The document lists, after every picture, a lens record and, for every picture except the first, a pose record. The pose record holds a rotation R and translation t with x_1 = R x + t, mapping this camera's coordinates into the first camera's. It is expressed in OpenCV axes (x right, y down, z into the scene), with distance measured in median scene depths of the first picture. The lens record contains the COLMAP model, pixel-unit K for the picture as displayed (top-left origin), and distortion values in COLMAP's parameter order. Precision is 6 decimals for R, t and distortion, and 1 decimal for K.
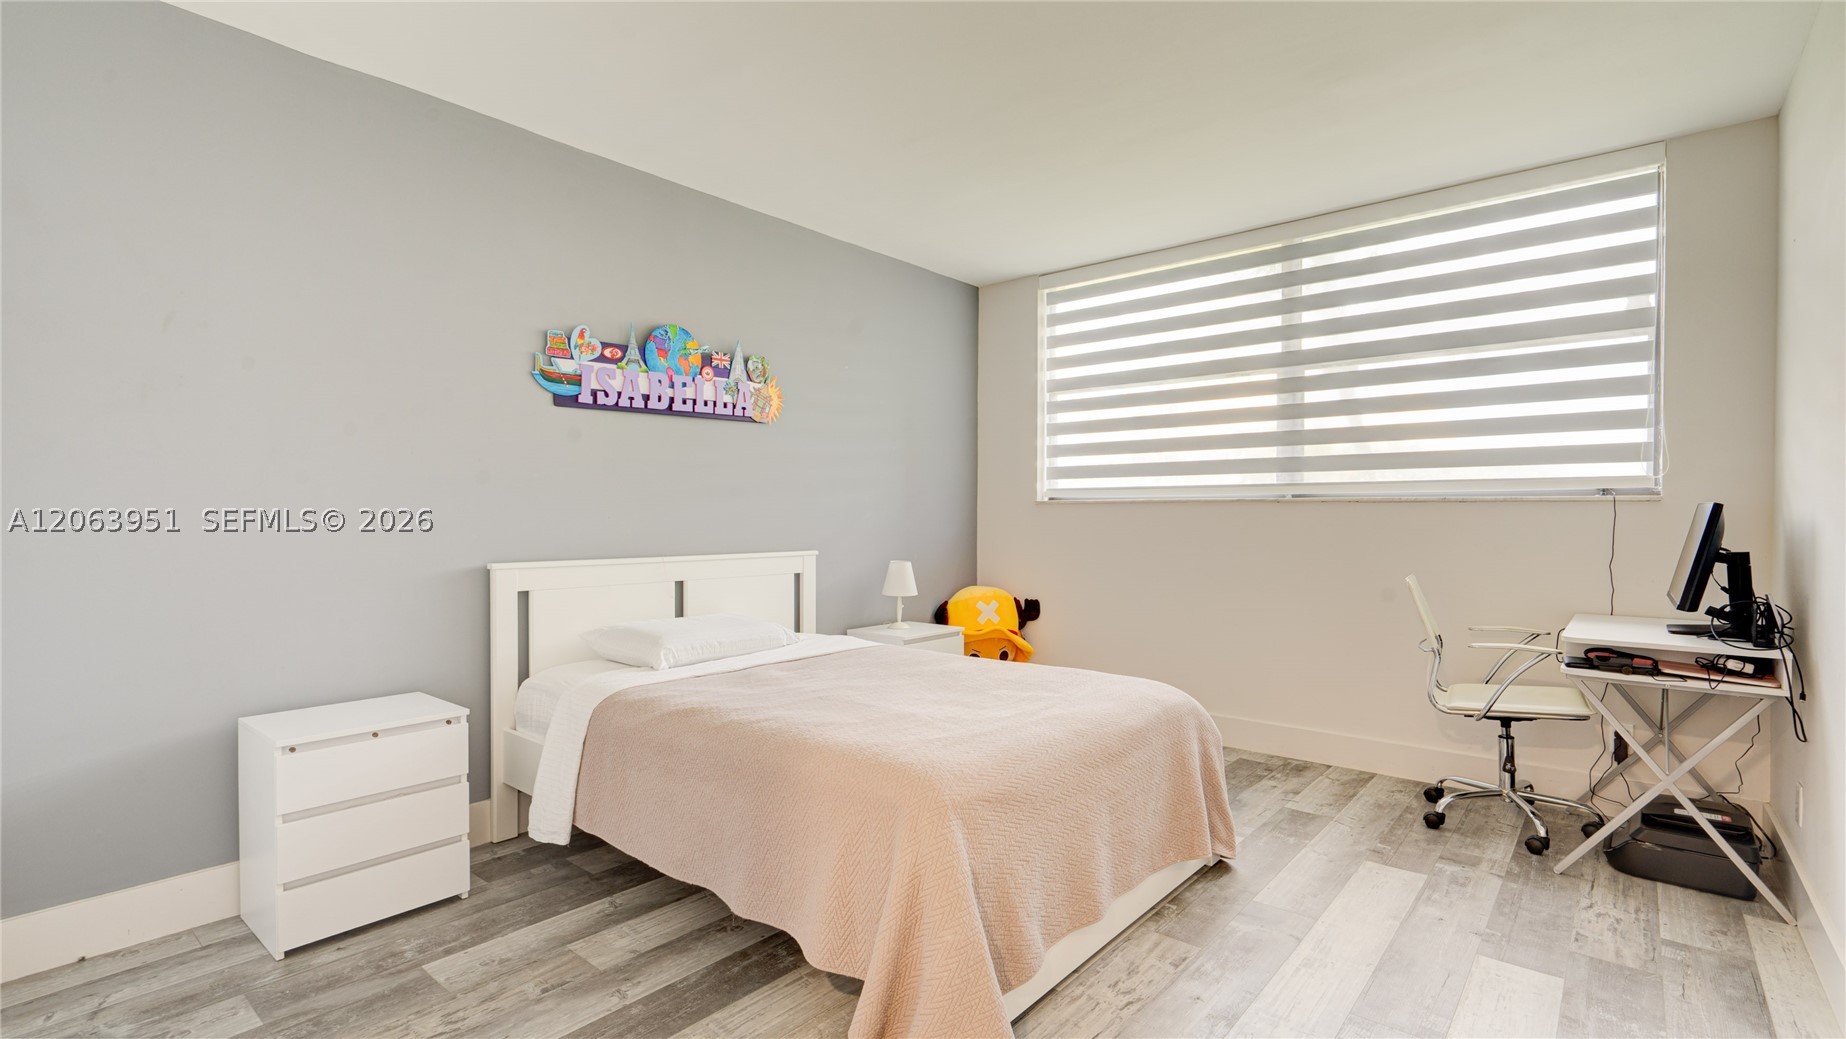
lens RADIAL K [[840.0, 0, 935.3], [0, 840.0, 523.0], [0, 0, 1]] dist [-0.004209, 0.000471]
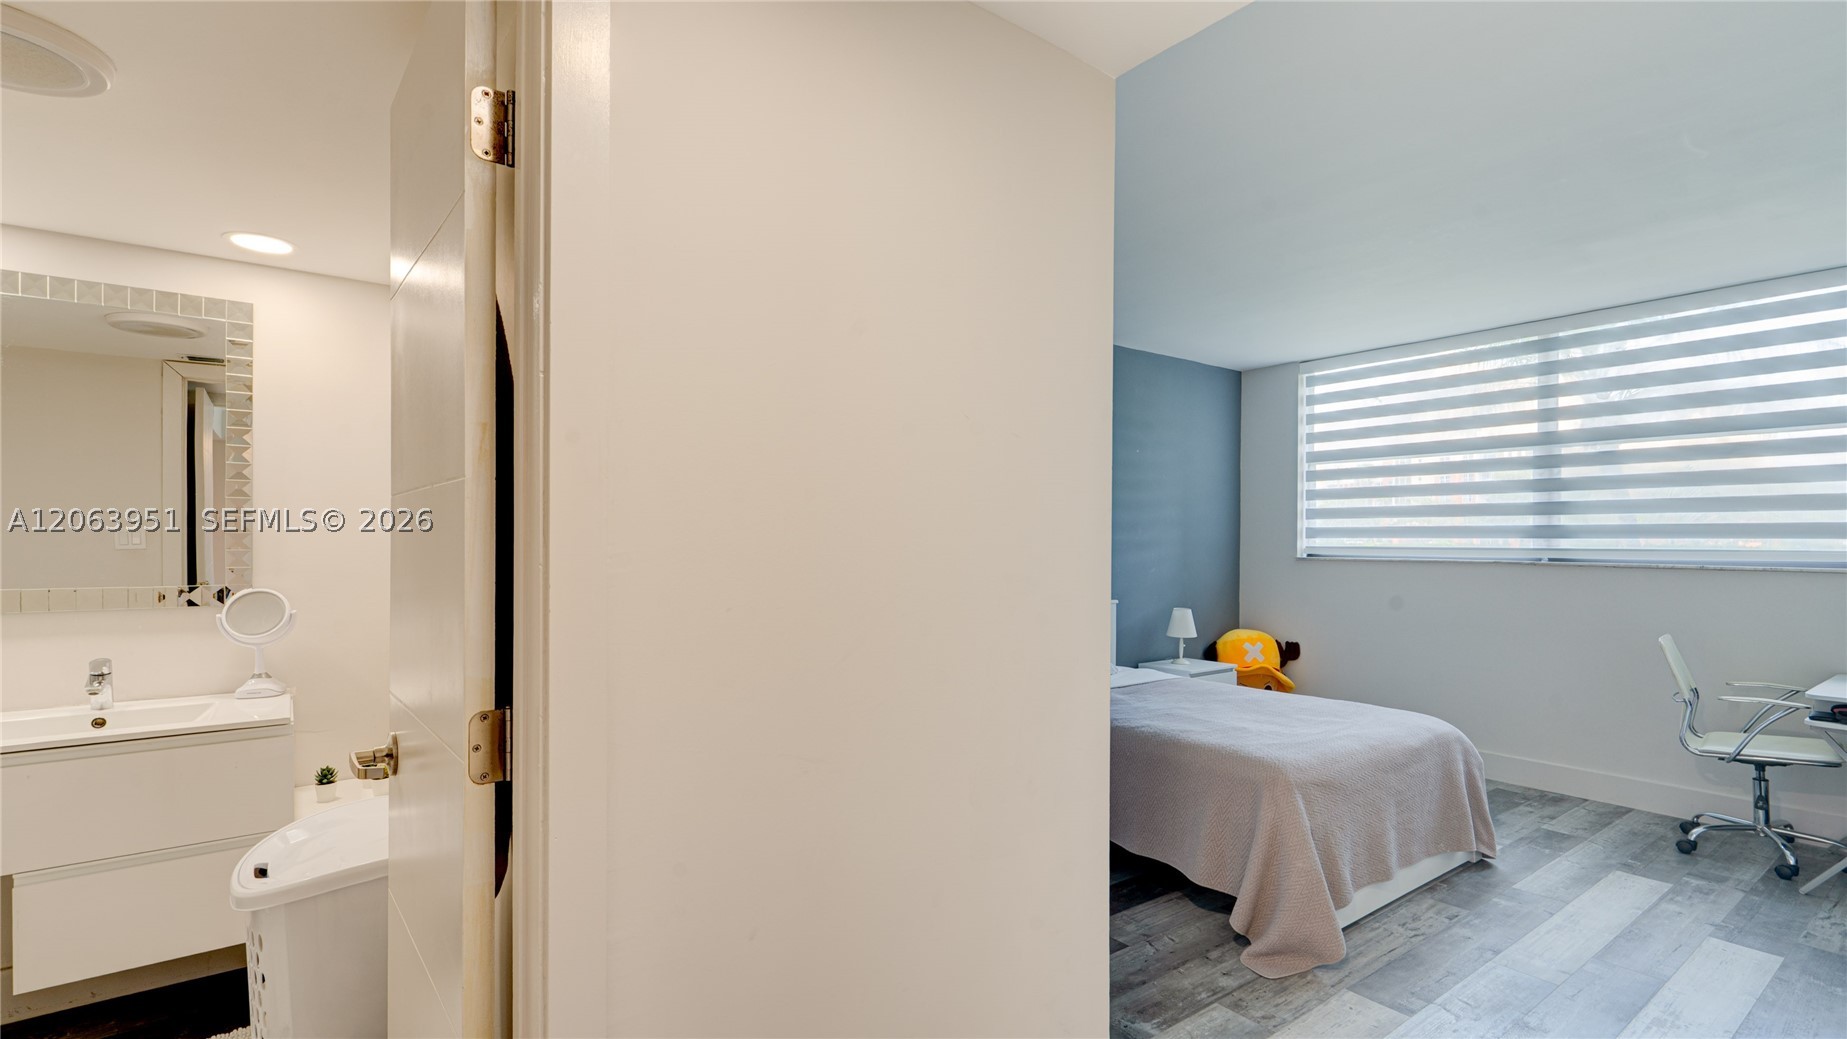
lens RADIAL K [[843.6, 0, 930.5], [0, 843.6, 543.3], [0, 0, 1]] dist [0.000883, -0.001062]
pose [[0.972602, 0.002387, -0.232464, -0.156227], [-0.003825, 0.999976, -0.005733, -0.057027], [0.232444, 0.006465, 0.972588, -0.387996]]
